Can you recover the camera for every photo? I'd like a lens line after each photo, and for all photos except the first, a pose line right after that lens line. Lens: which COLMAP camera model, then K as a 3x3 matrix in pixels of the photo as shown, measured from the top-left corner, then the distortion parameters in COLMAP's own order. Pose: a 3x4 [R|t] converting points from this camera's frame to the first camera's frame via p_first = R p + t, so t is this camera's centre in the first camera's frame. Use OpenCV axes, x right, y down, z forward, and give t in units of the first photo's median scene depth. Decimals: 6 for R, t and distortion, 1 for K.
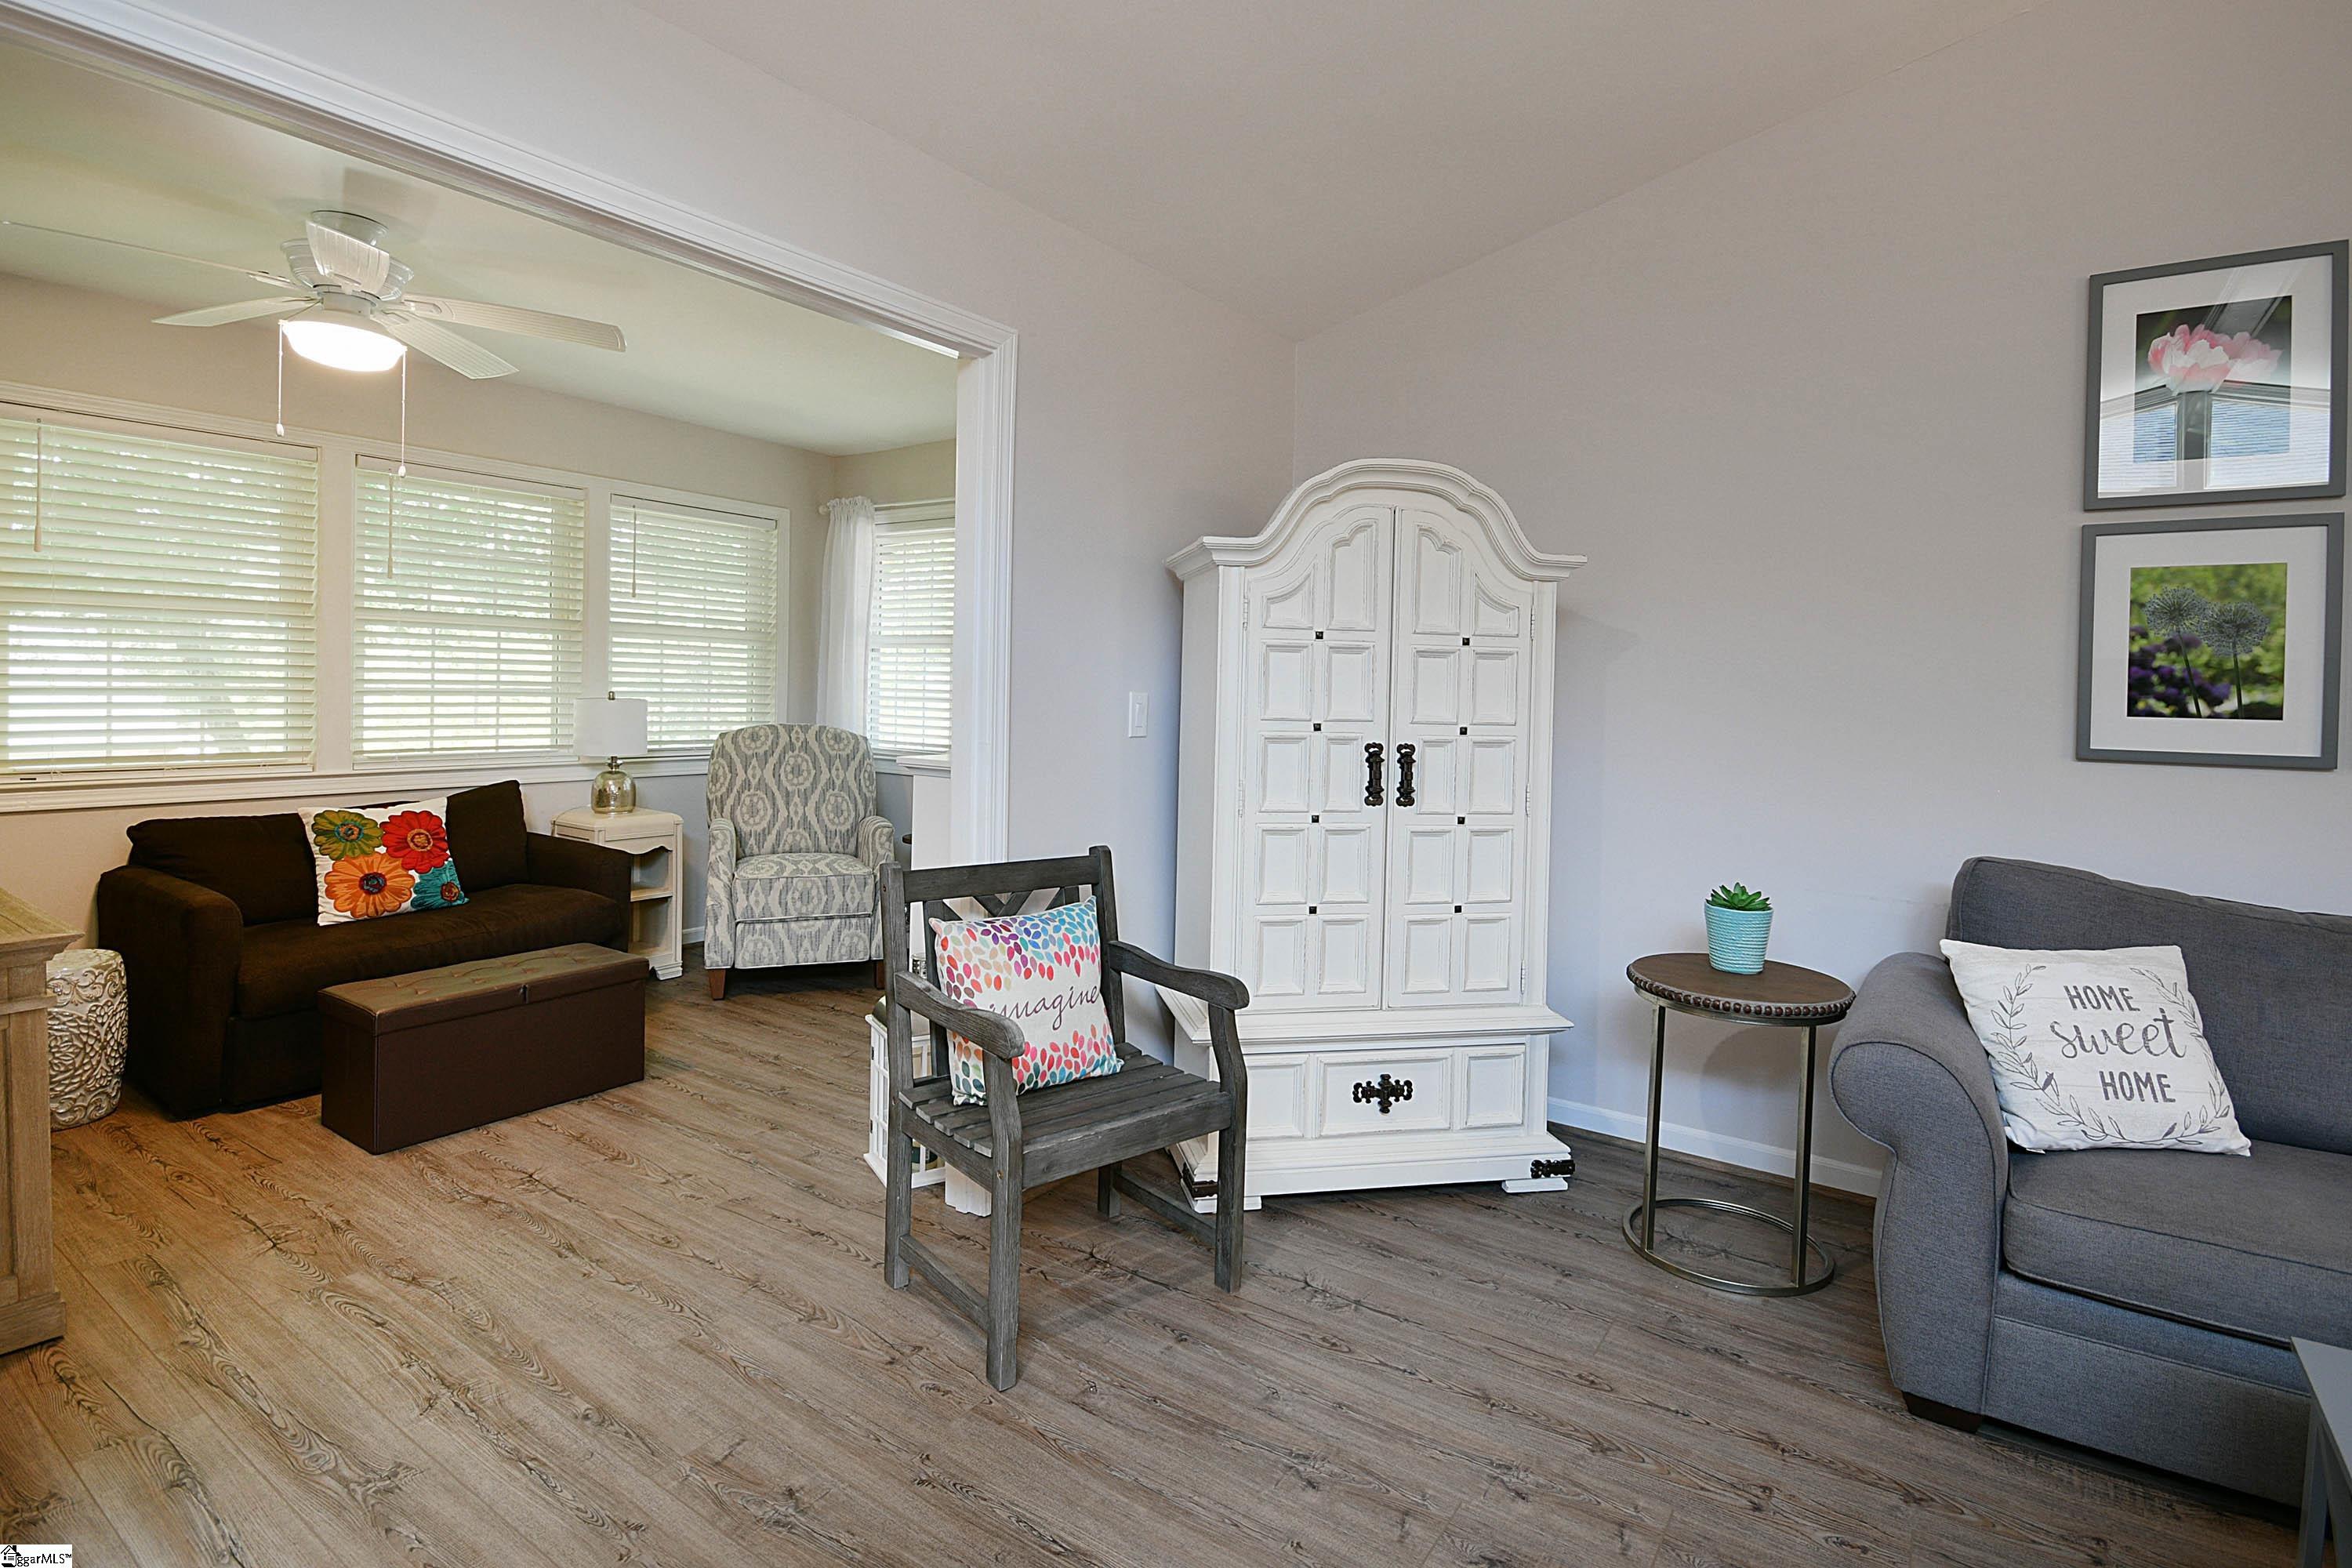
lens RADIAL K [[1145.3, 0, 1159.1], [0, 1145.3, 698.2], [0, 0, 1]] dist [0.010826, -0.016007]
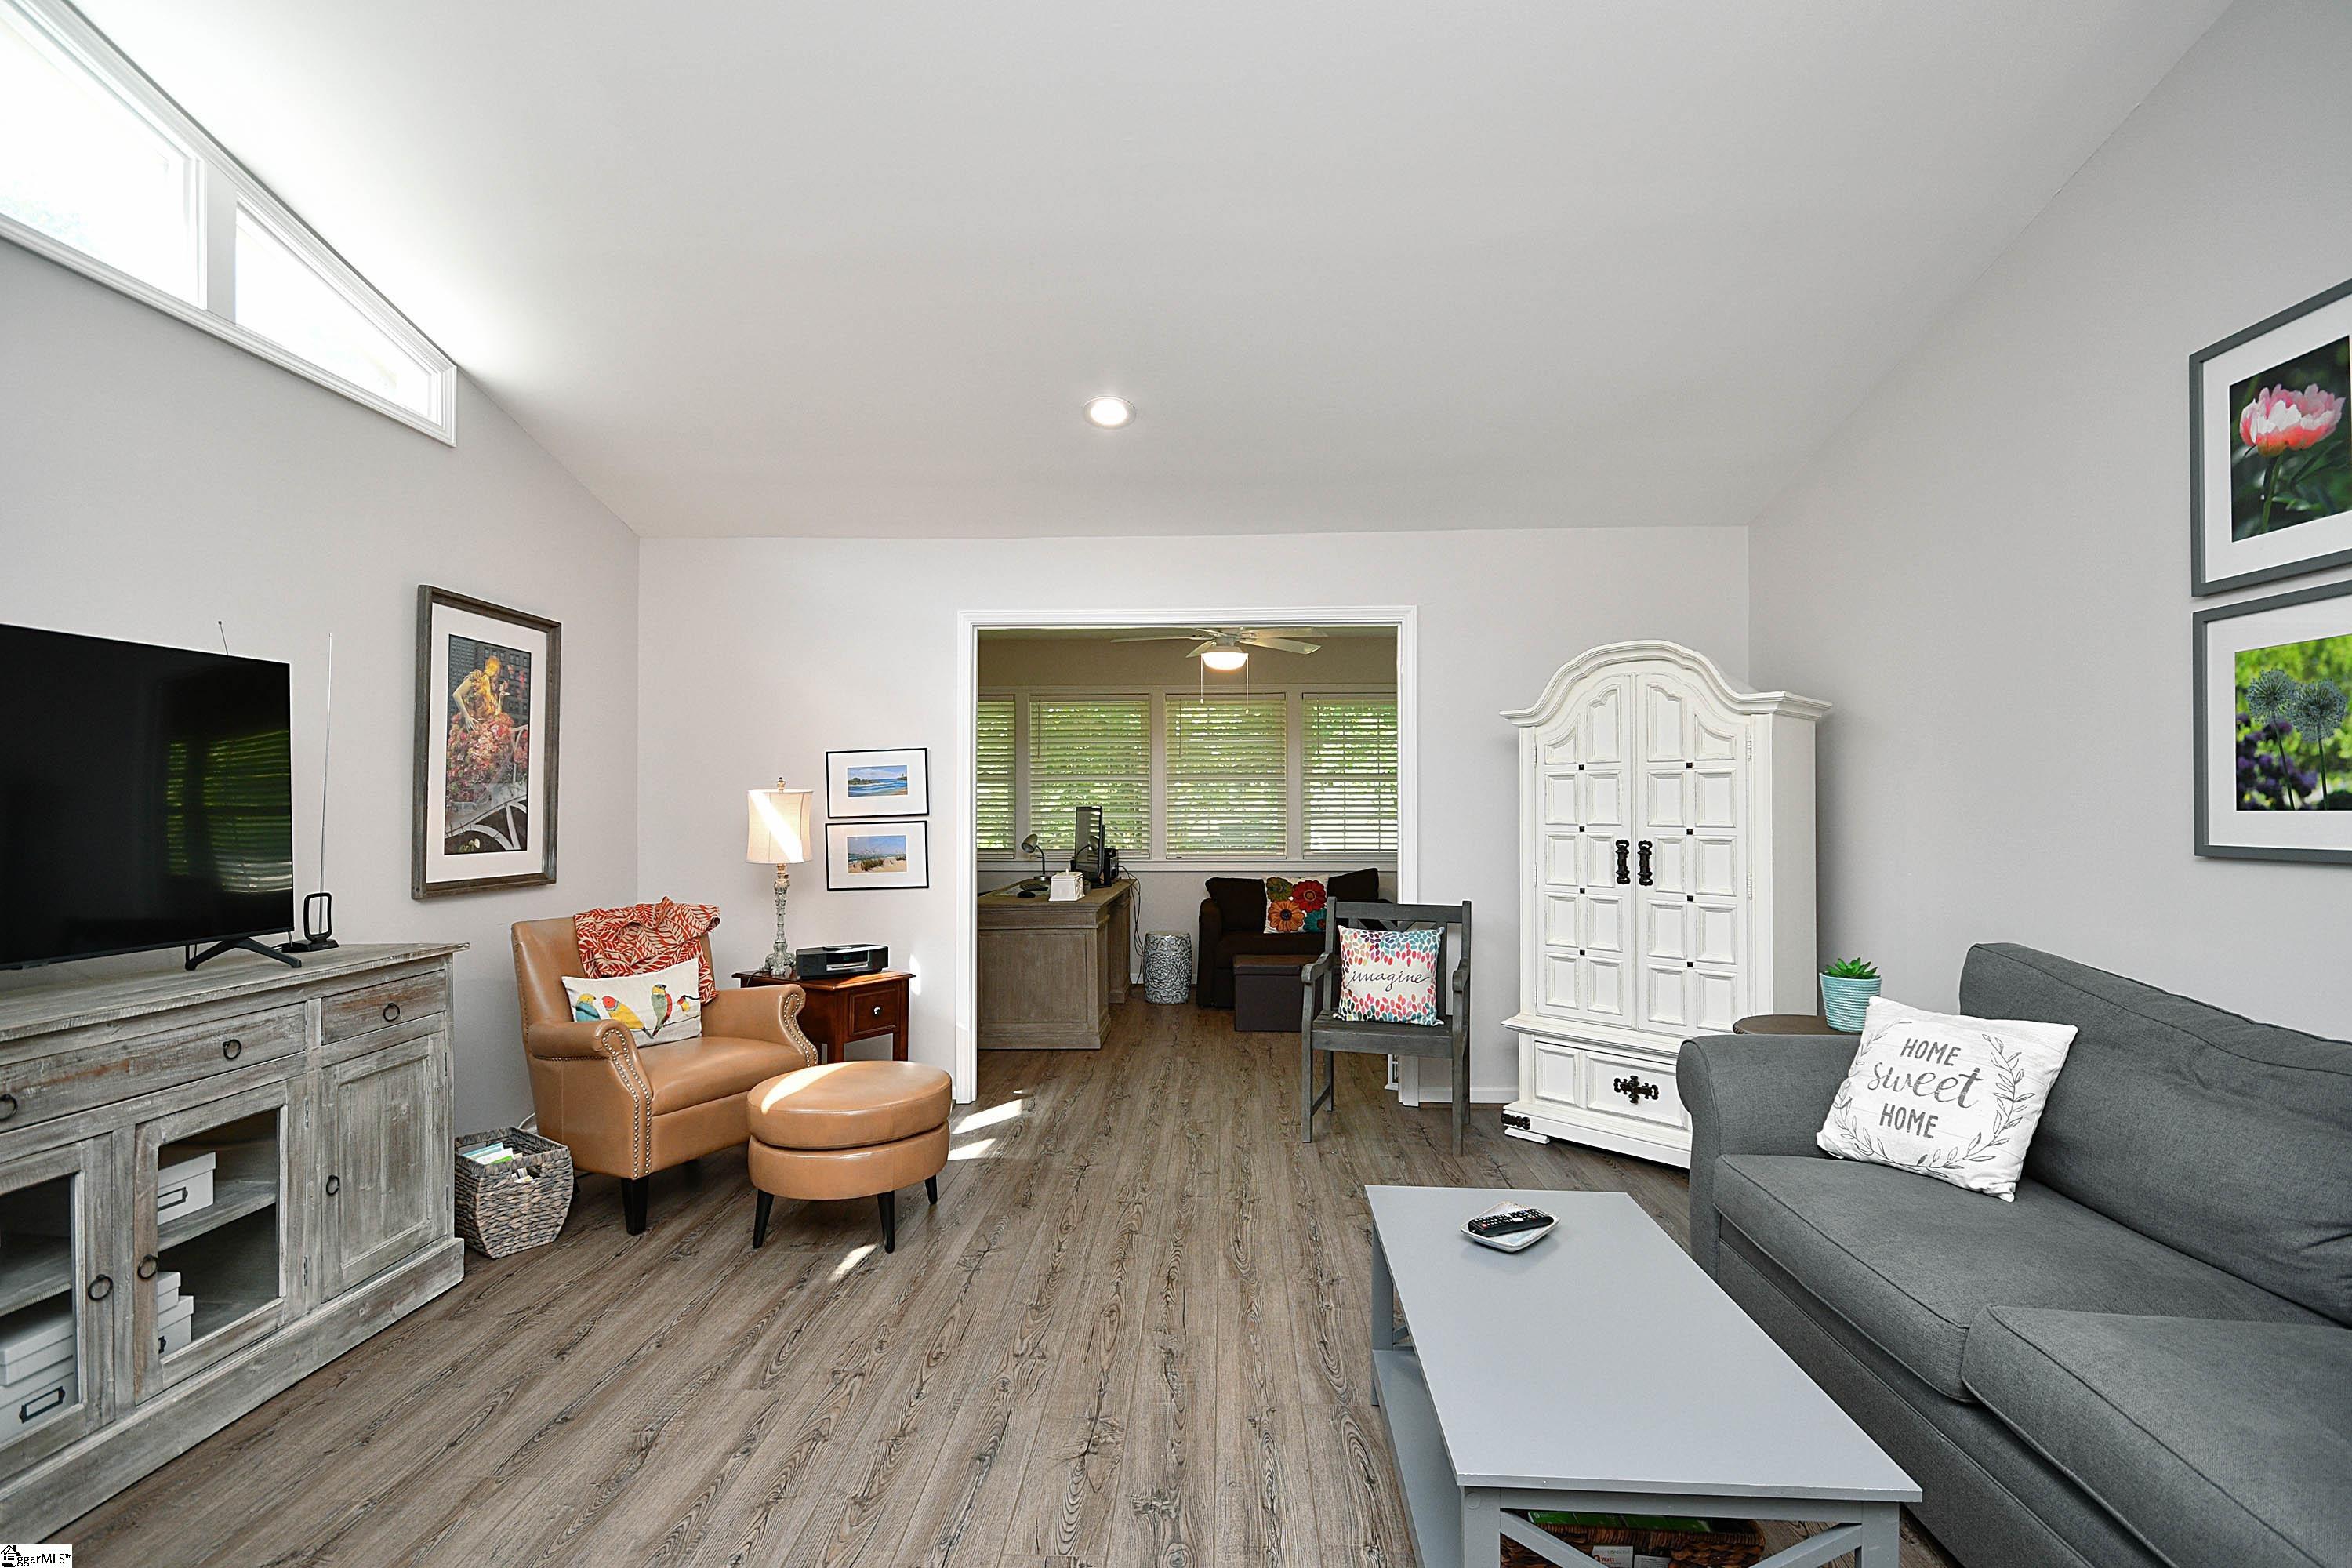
lens RADIAL K [[1101.7, 0, 1192.6], [0, 1101.7, 787.9], [0, 0, 1]] dist [0.034293, -0.027275]
pose [[0.538974, -0.037810, -0.841474, 0.984597], [0.004516, 0.999107, -0.042000, 0.027213], [0.842311, 0.018837, 0.538663, -0.181641]]
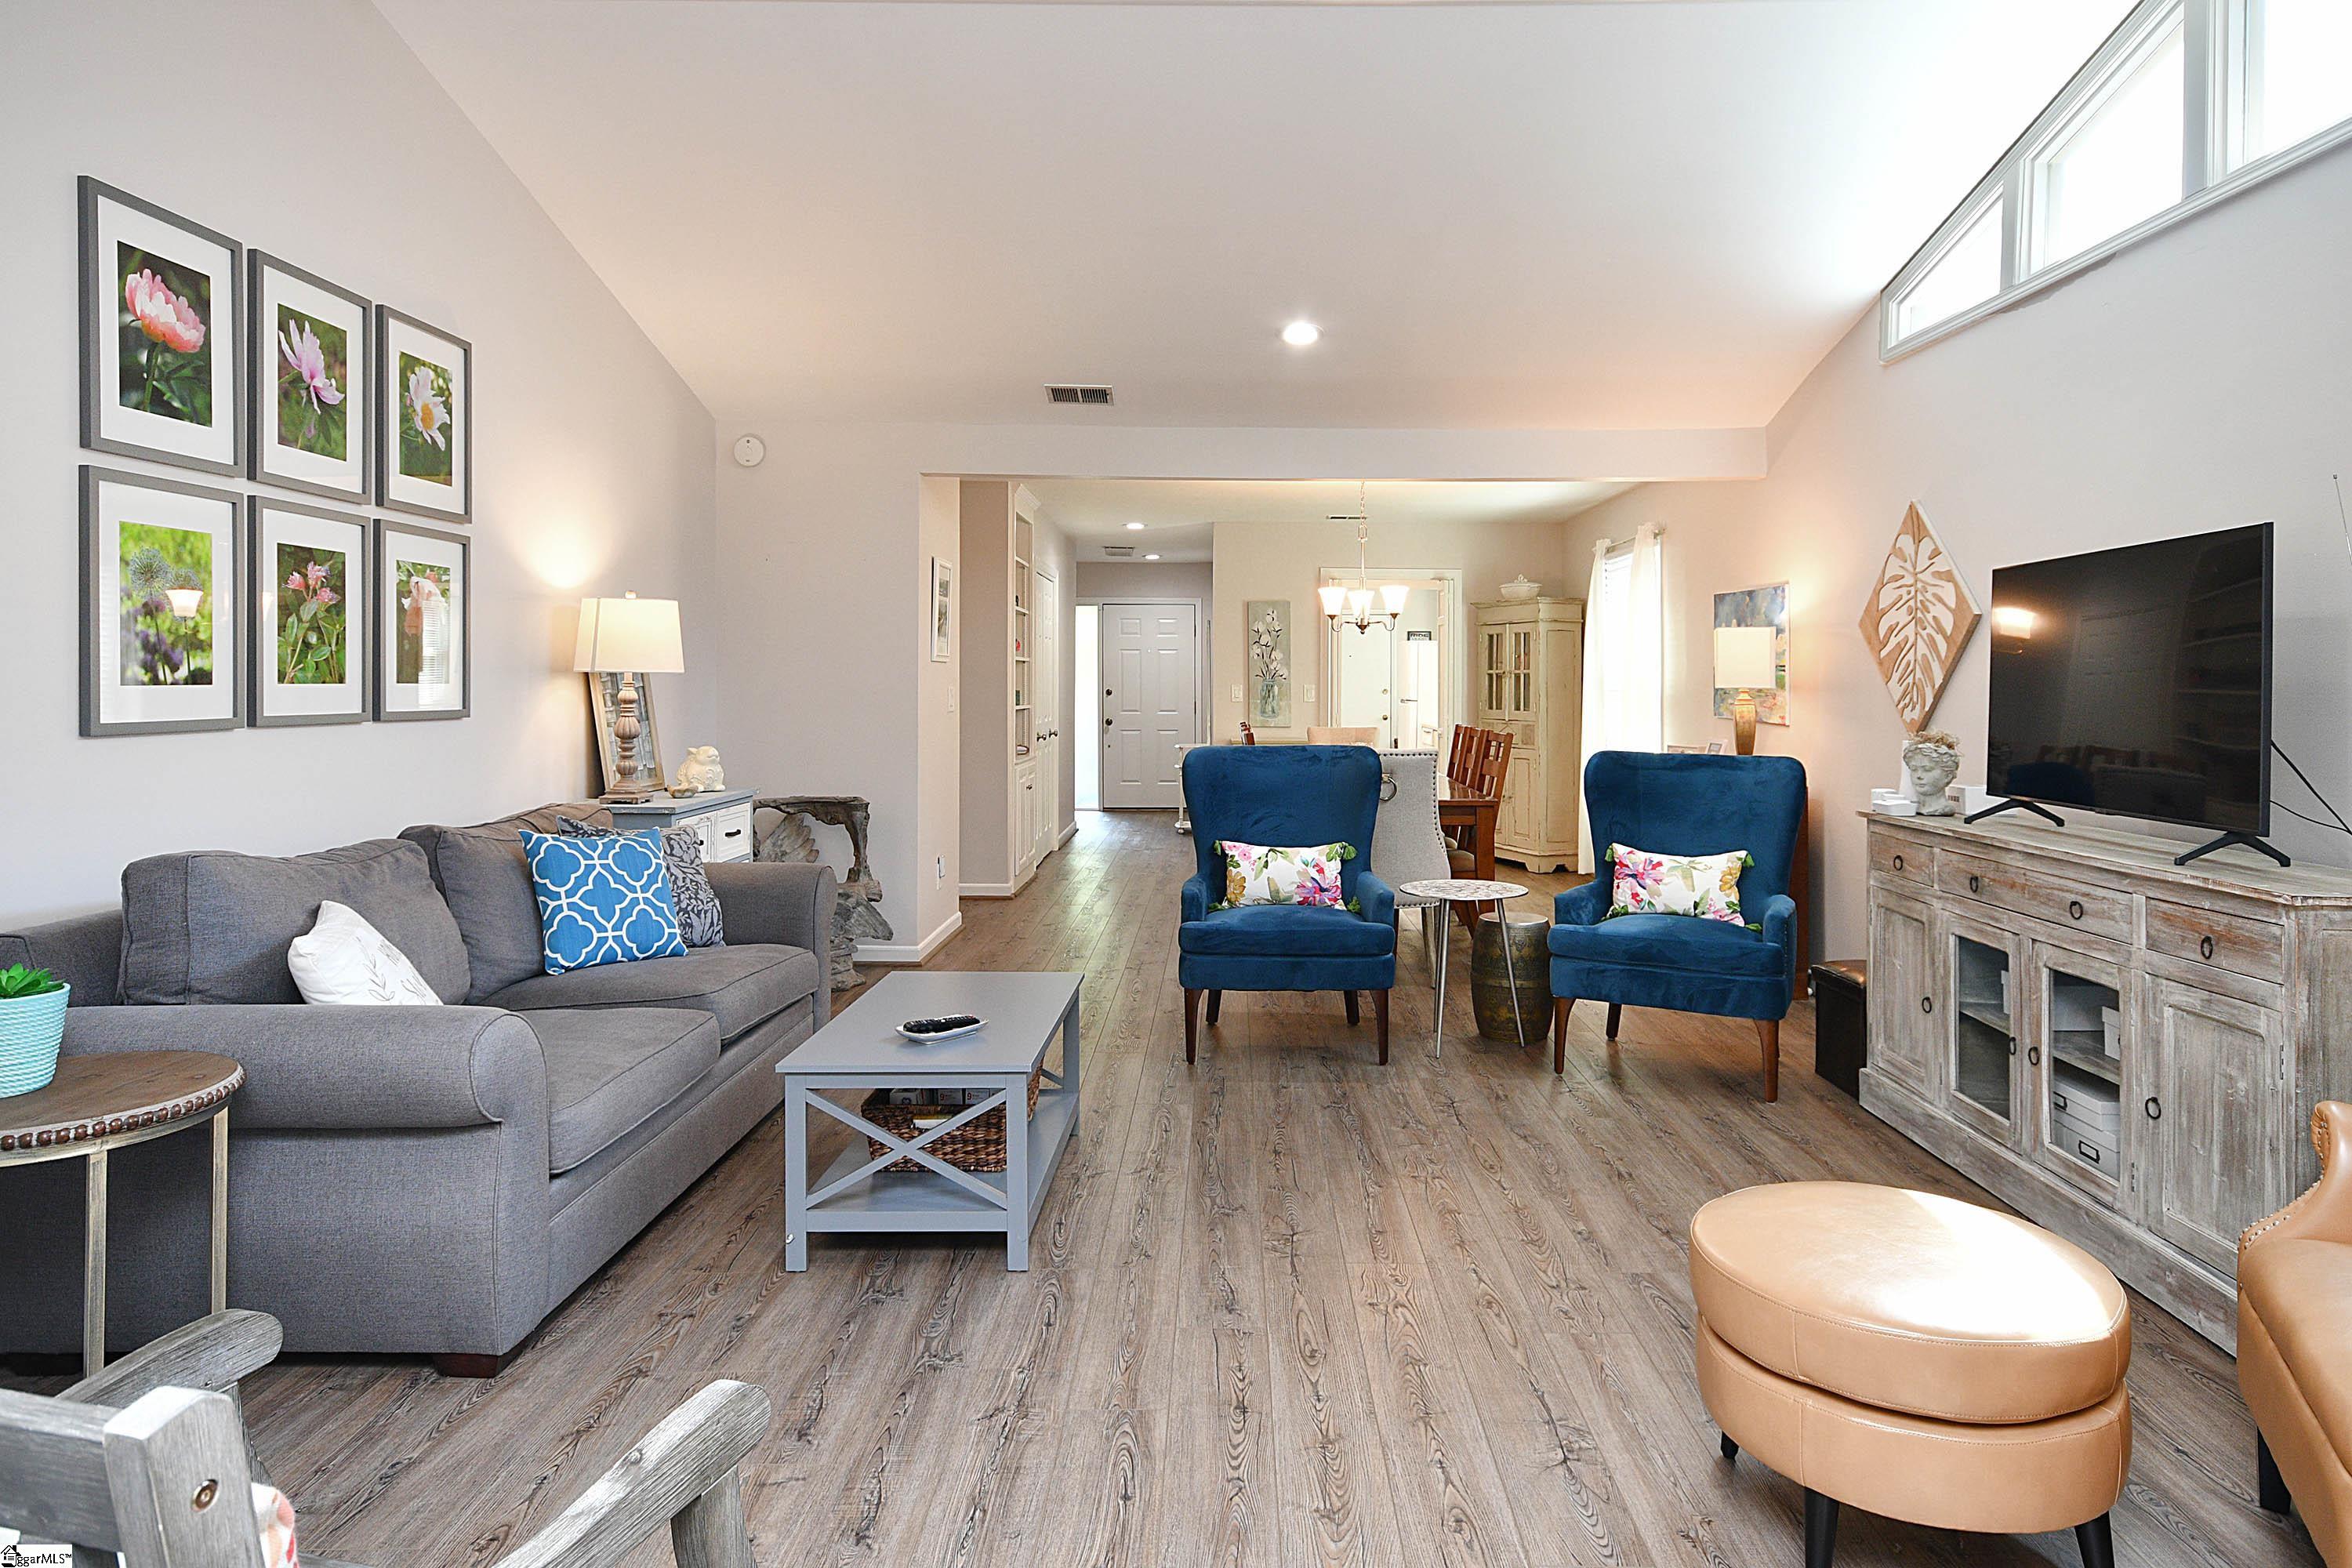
lens RADIAL K [[1368.0, 0, 1257.7], [0, 1368.0, 684.5], [0, 0, 1]] dist [-0.004507, -0.001104]
pose [[-0.580038, -0.028157, 0.814103, -0.470974], [-0.009952, 0.999573, 0.027481, -0.020166], [-0.814529, 0.007838, -0.580070, 0.762923]]
